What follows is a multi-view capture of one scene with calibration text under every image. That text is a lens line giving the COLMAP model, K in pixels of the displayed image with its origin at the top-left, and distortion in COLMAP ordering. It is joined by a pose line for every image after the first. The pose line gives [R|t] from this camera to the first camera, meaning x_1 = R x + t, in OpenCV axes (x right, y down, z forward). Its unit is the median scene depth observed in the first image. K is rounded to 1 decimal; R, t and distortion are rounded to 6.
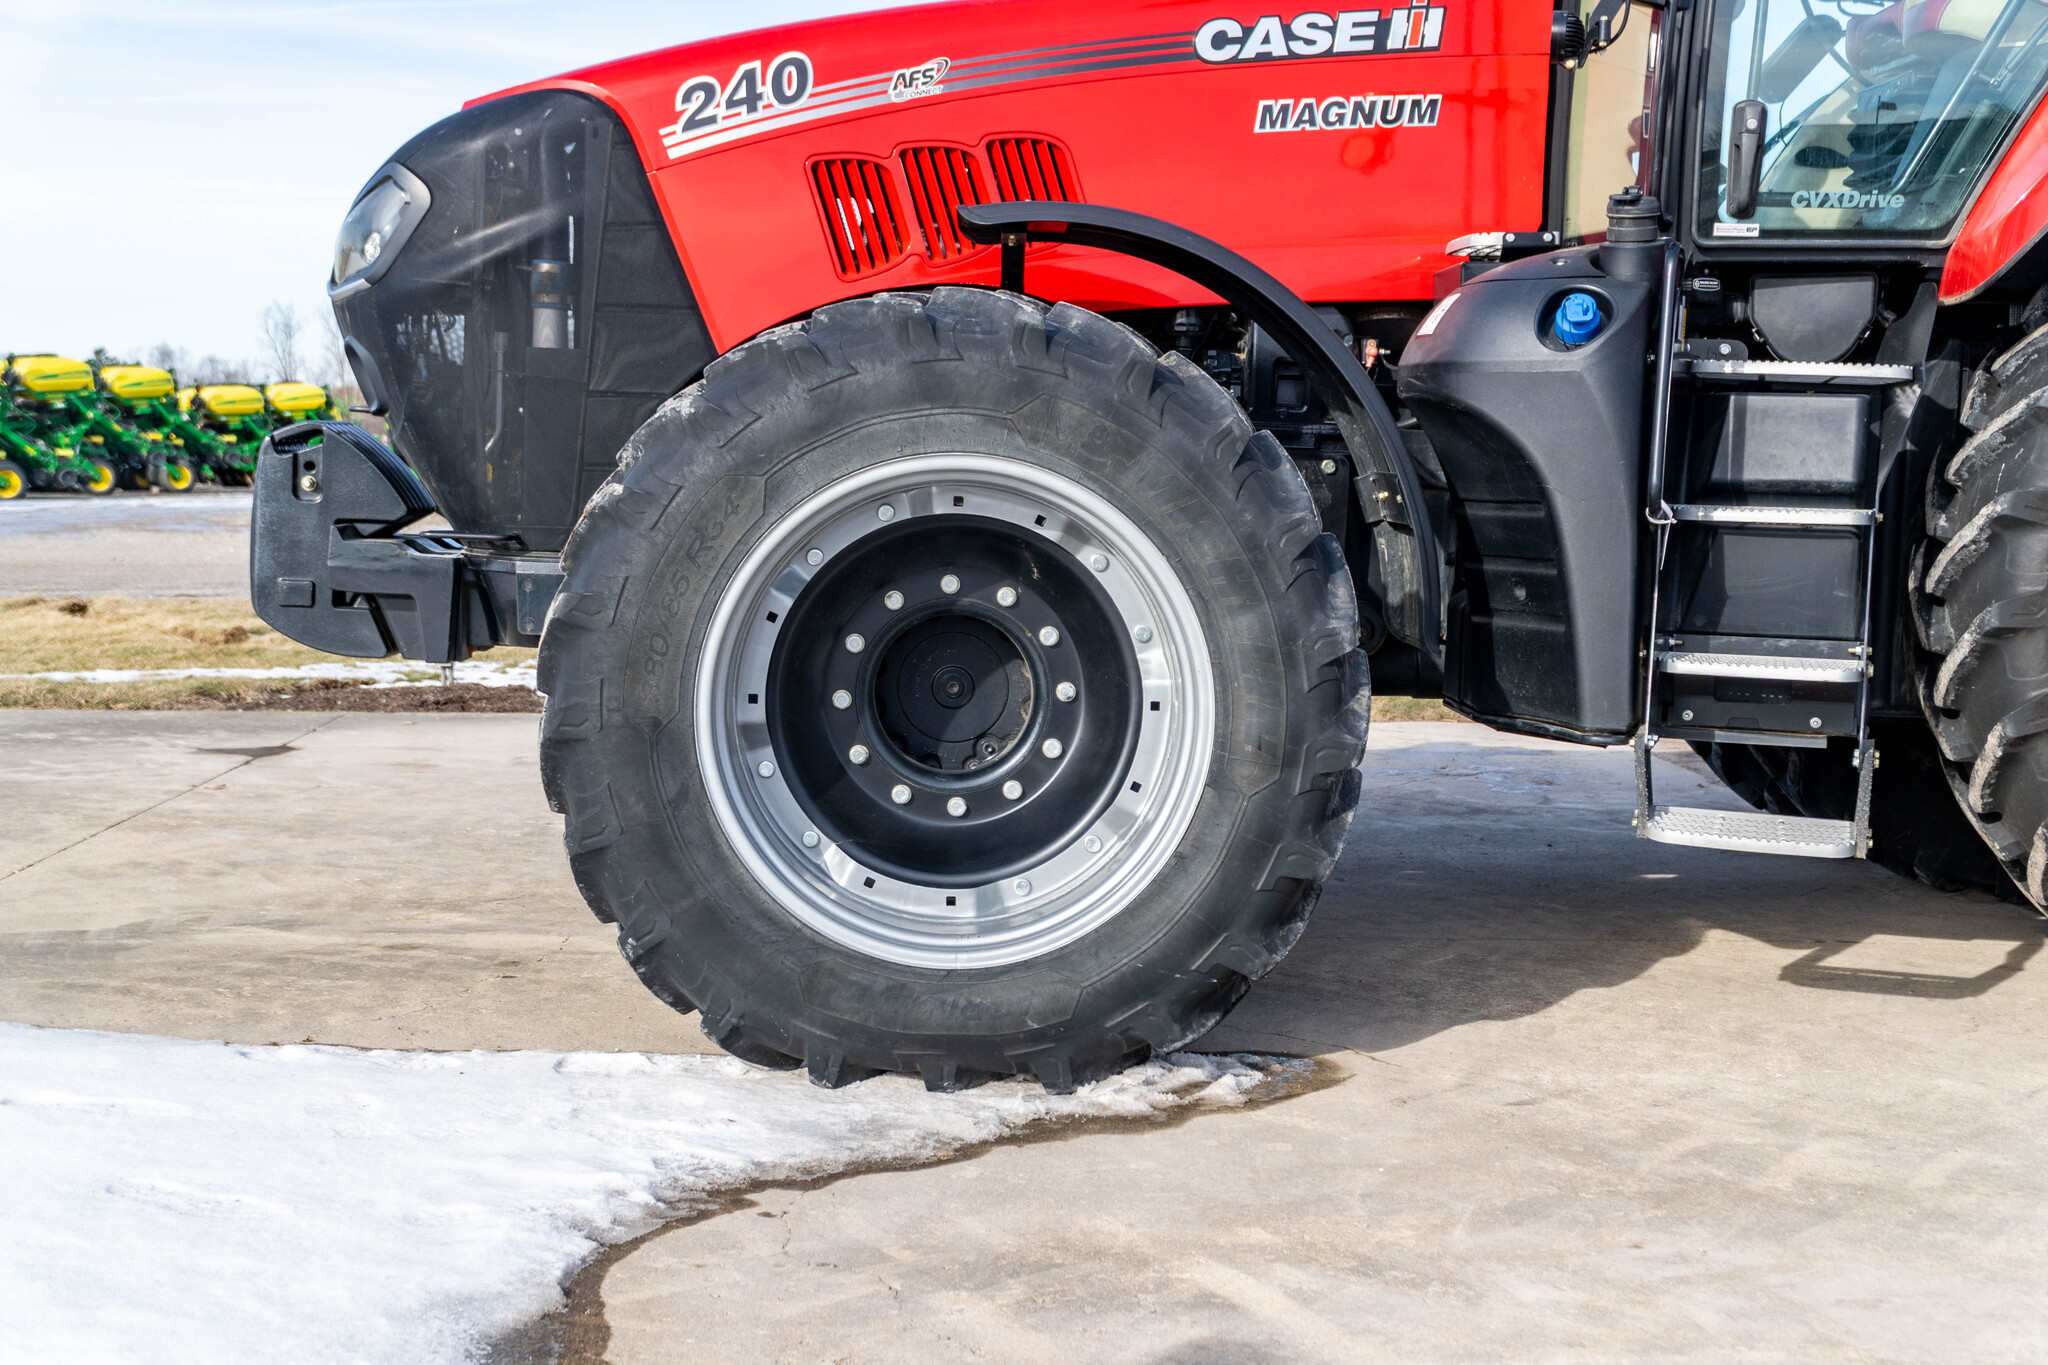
lens RADIAL K [[2741.2, 0, 1020.3], [0, 2741.2, 651.3], [0, 0, 1]] dist [0.087237, 0.035116]
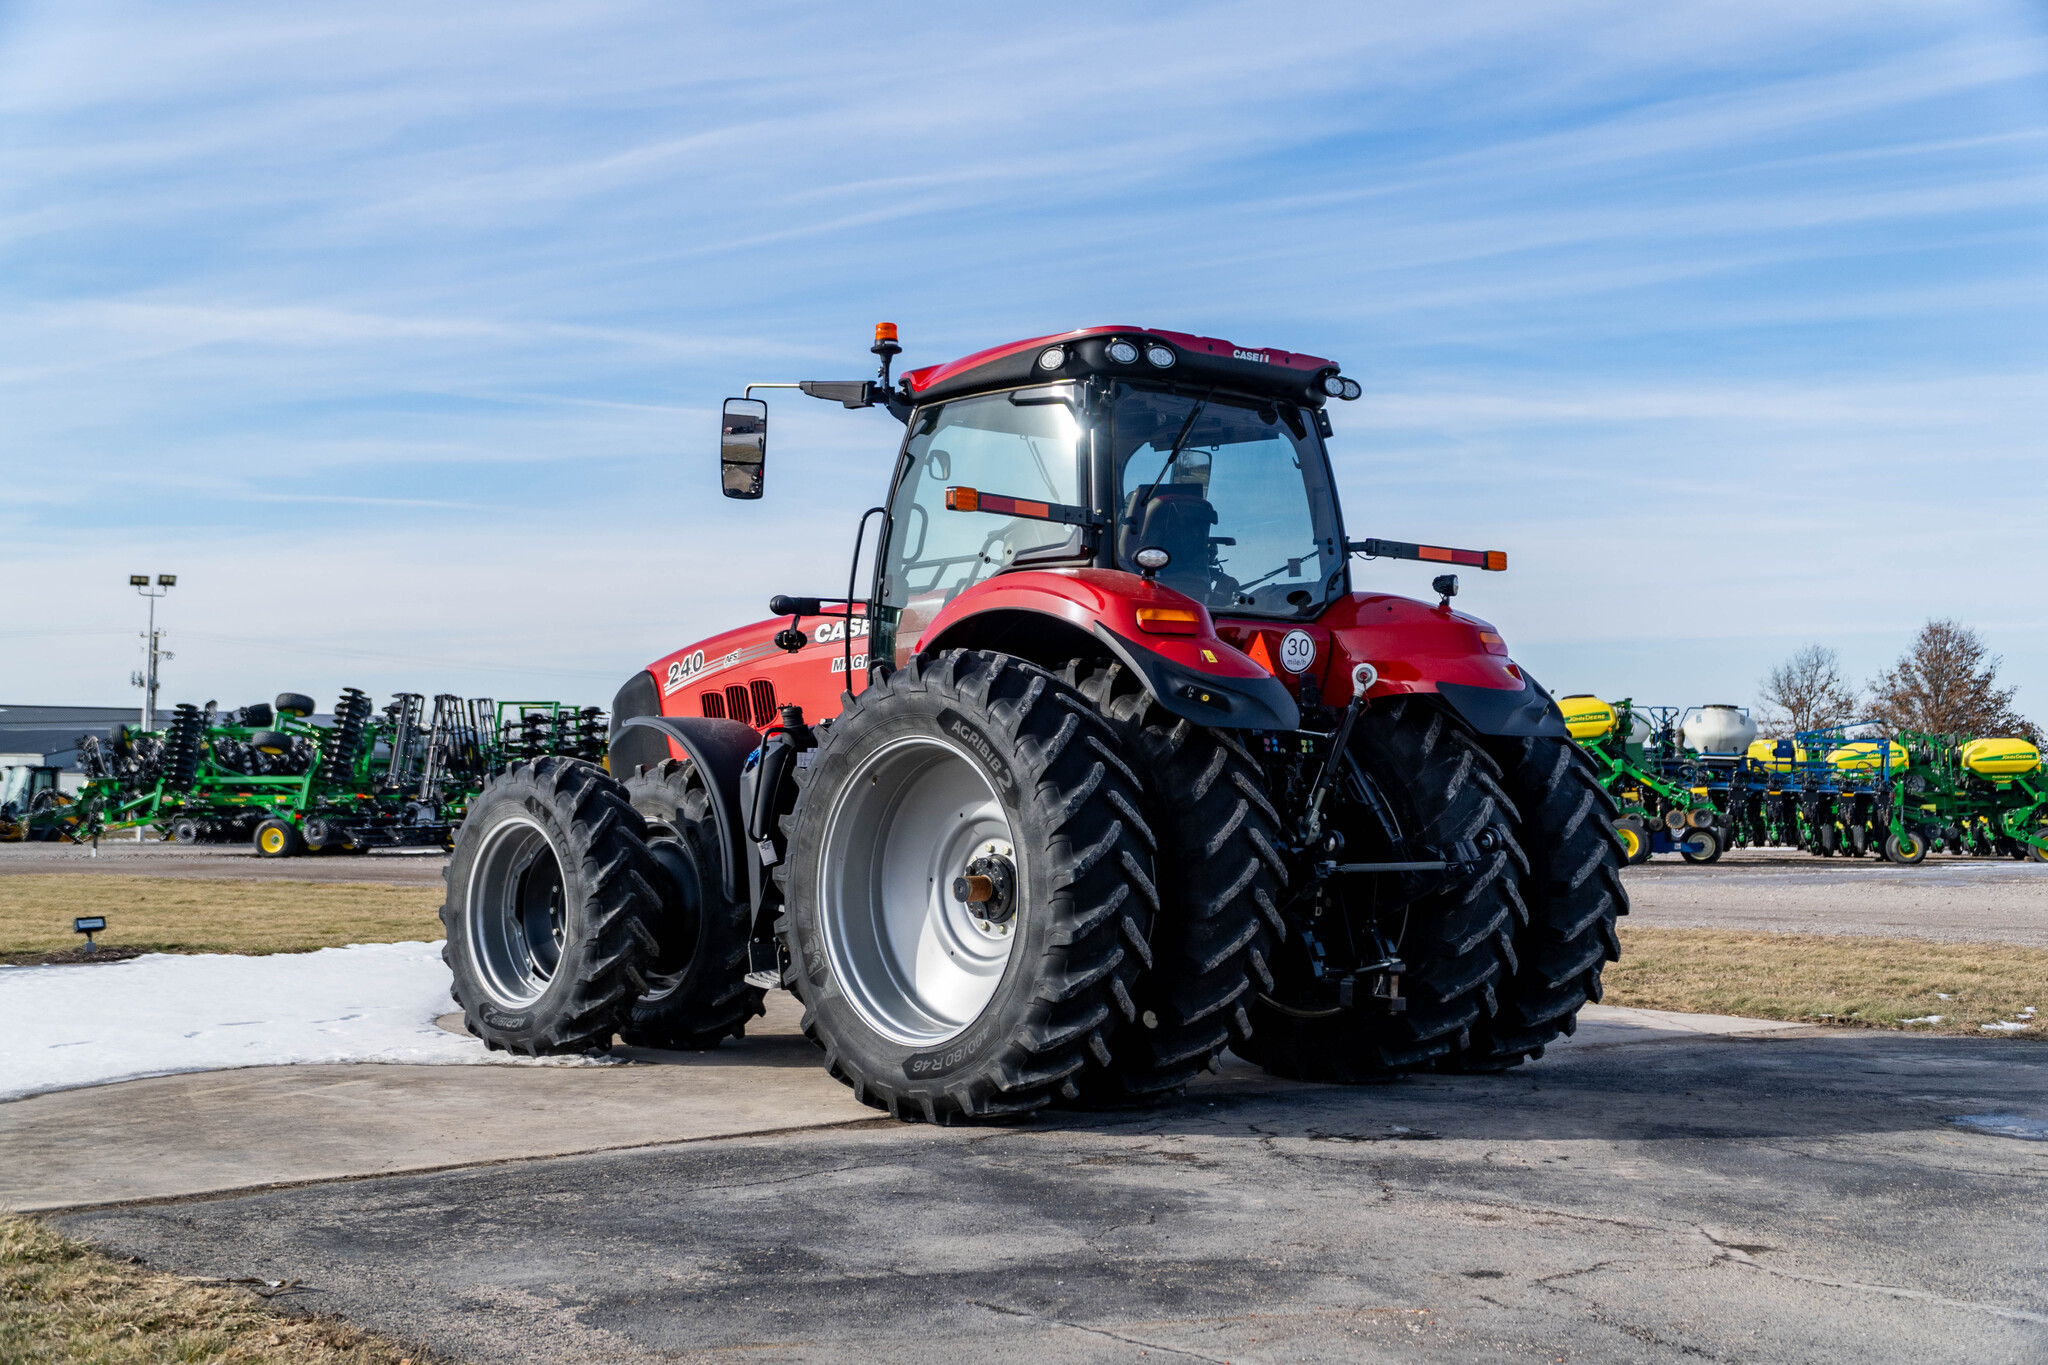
lens RADIAL K [[2630.8, 0, 1023.4], [0, 2630.8, 599.2], [0, 0, 1]] dist [0.115191, 0.012946]
pose [[0.648699, -0.064536, -0.758304, 1.944284], [-0.052527, 0.990225, -0.129210, 0.022372], [0.759230, 0.123650, 0.638968, -0.275822]]
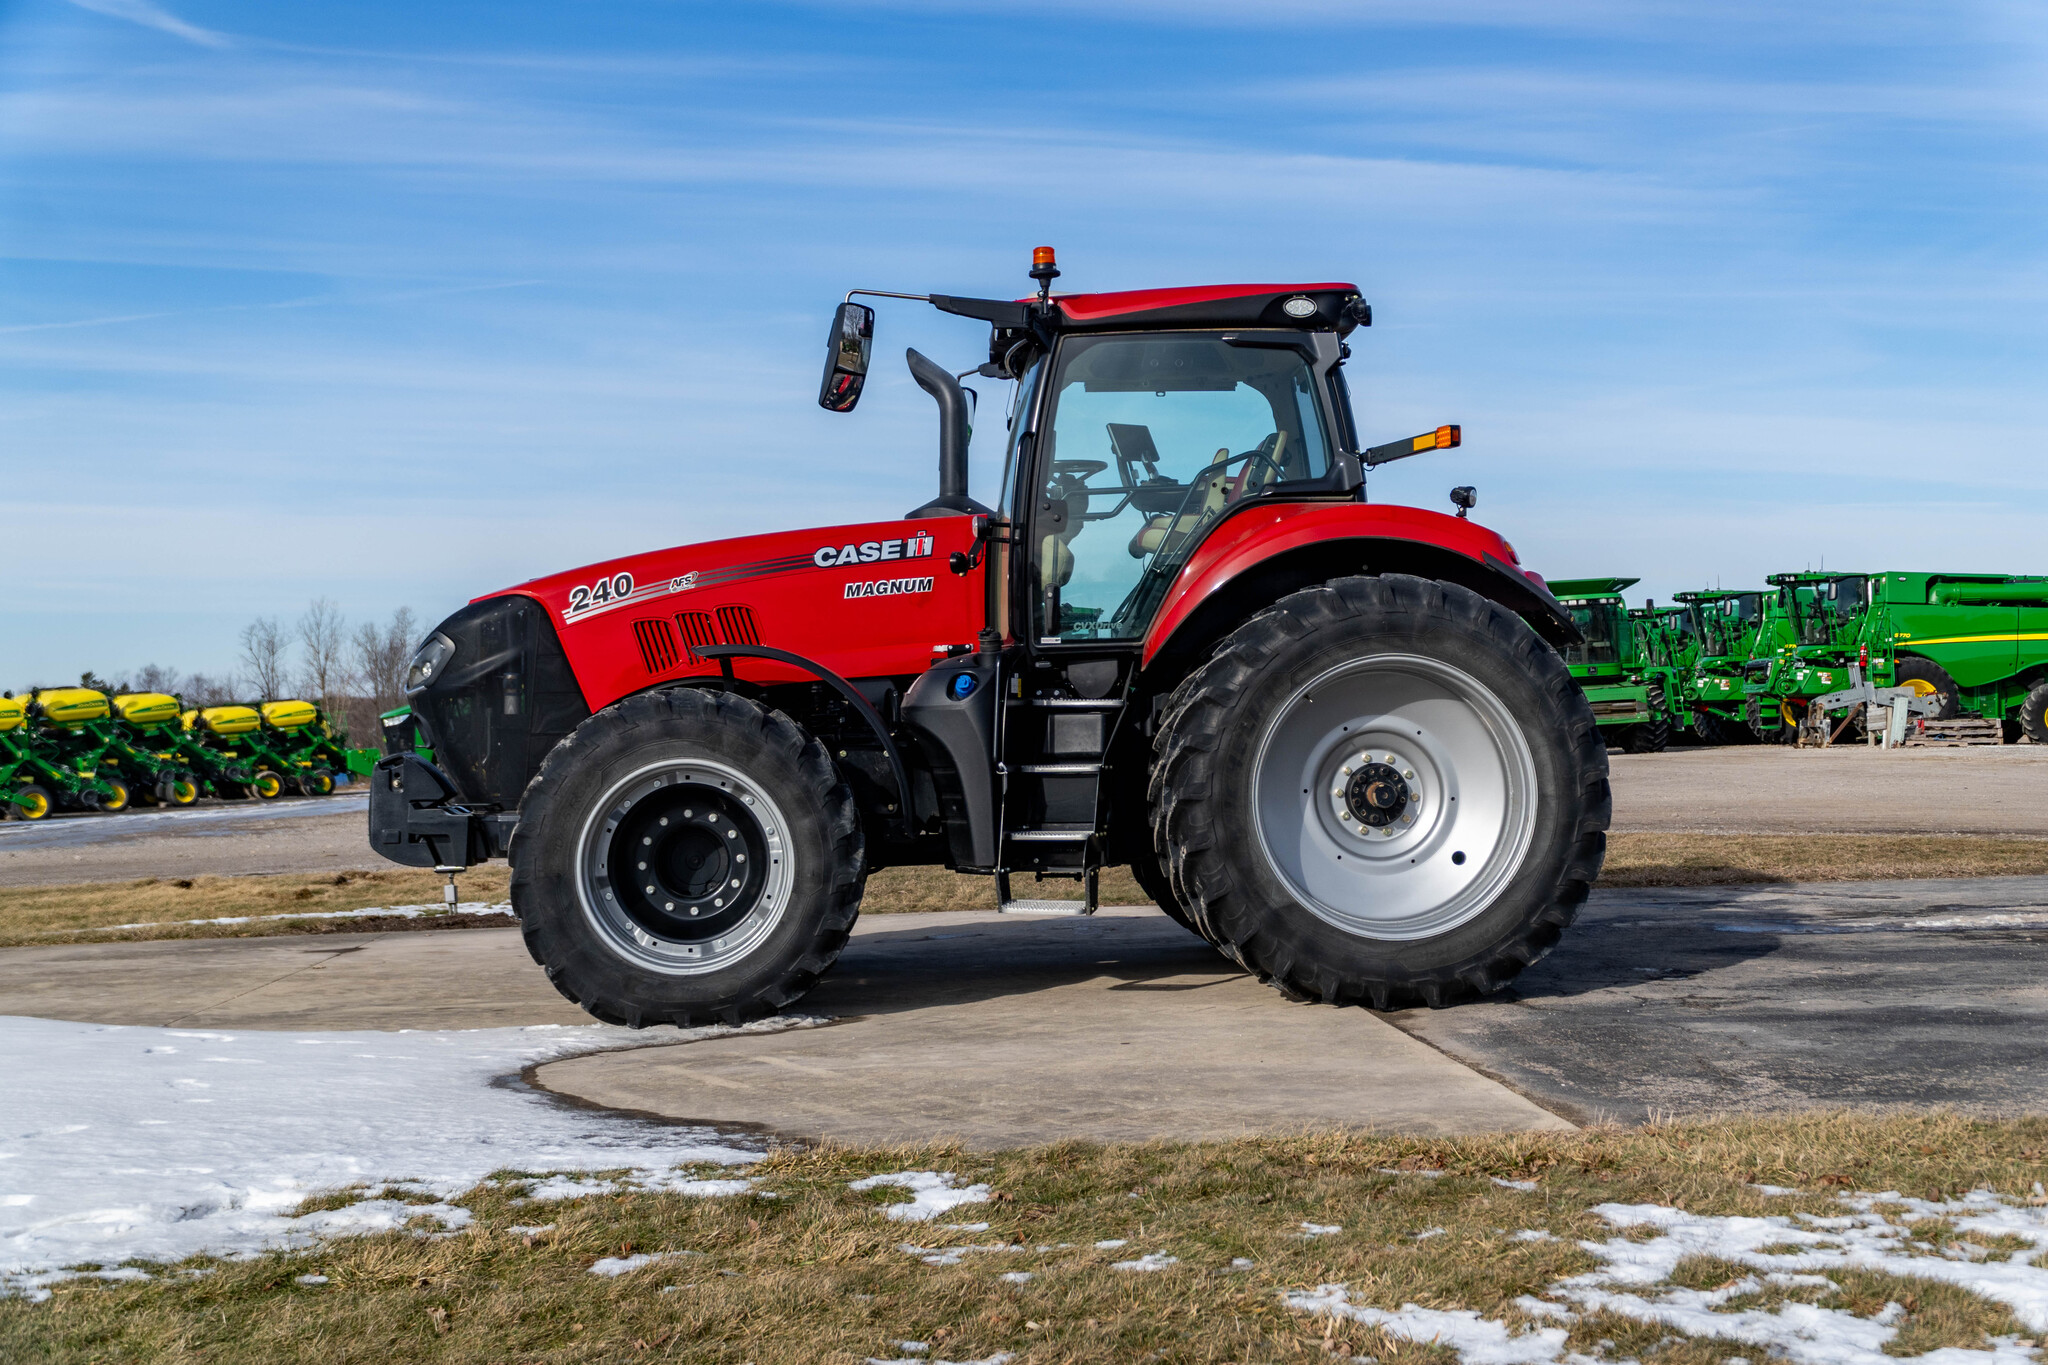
lens RADIAL K [[2722.5, 0, 1051.3], [0, 2722.5, 621.7], [0, 0, 1]] dist [0.076815, -0.004972]
pose [[0.998886, -0.041530, 0.022390, 0.211226], [0.043774, 0.992816, -0.111356, 0.075637], [-0.017605, 0.112212, 0.993528, -1.170600]]
